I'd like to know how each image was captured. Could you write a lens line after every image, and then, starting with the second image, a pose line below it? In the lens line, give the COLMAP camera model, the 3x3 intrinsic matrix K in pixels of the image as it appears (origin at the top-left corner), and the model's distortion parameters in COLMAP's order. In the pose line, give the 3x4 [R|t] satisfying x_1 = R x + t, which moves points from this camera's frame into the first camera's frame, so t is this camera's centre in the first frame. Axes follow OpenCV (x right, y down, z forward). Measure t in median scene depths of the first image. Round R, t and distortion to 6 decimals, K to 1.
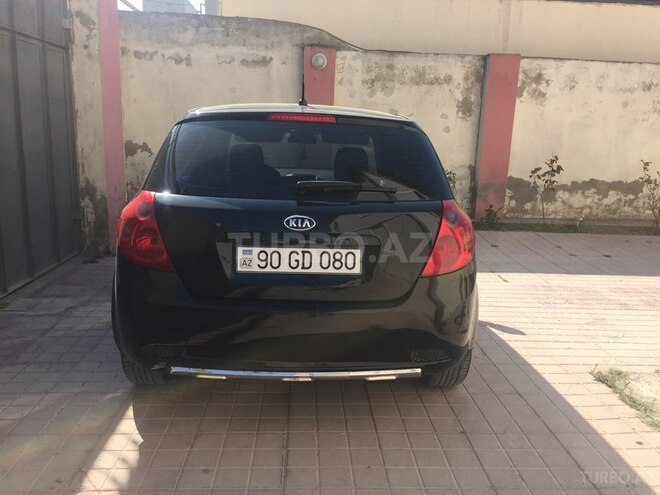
lens RADIAL K [[564.3, 0, 330.0], [0, 564.3, 247.5], [0, 0, 1]] dist [0.079359, -0.122472]
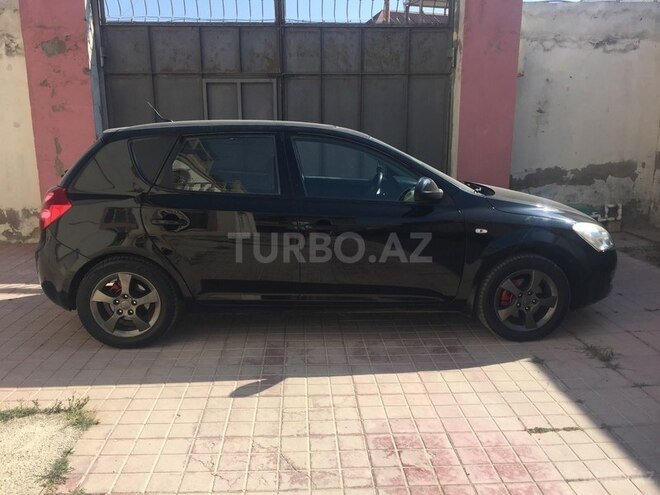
lens RADIAL K [[564.3, 0, 330.0], [0, 564.3, 247.5], [0, 0, 1]] dist [0.079359, -0.122472]
pose [[-0.003219, 0.174647, -0.984626, 0.941900], [-0.186497, 0.967251, 0.172175, -0.181483], [0.982450, 0.184184, 0.029458, 0.933567]]
